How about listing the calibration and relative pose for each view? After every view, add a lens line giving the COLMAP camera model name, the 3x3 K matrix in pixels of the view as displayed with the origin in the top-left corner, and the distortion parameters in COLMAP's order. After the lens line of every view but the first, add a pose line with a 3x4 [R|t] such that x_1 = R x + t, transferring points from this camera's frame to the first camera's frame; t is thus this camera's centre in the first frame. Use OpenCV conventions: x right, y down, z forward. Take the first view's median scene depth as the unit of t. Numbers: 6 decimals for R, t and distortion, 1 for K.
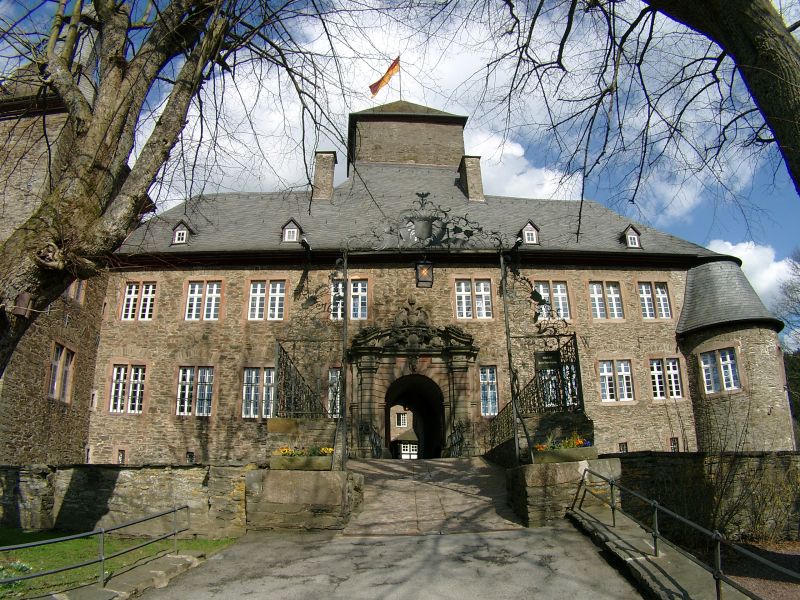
lens RADIAL K [[536.7, 0, 399.3], [0, 536.7, 314.1], [0, 0, 1]] dist [-0.264898, 0.083605]
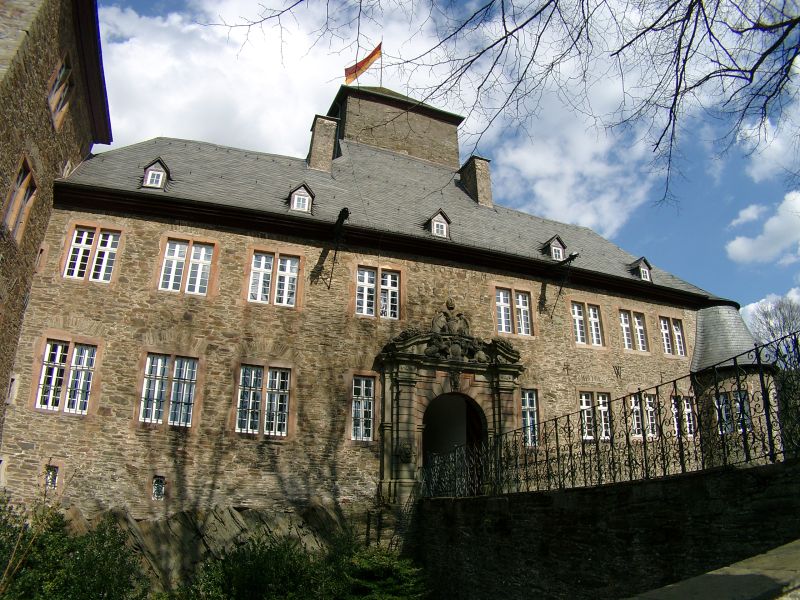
lens RADIAL K [[536.7, 0, 399.3], [0, 536.7, 314.1], [0, 0, 1]] dist [-0.264898, 0.083605]
pose [[0.950077, 0.126707, 0.285131, -0.300579], [-0.116639, 0.991807, -0.052090, 0.044189], [-0.289395, 0.016232, 0.957072, 0.228026]]
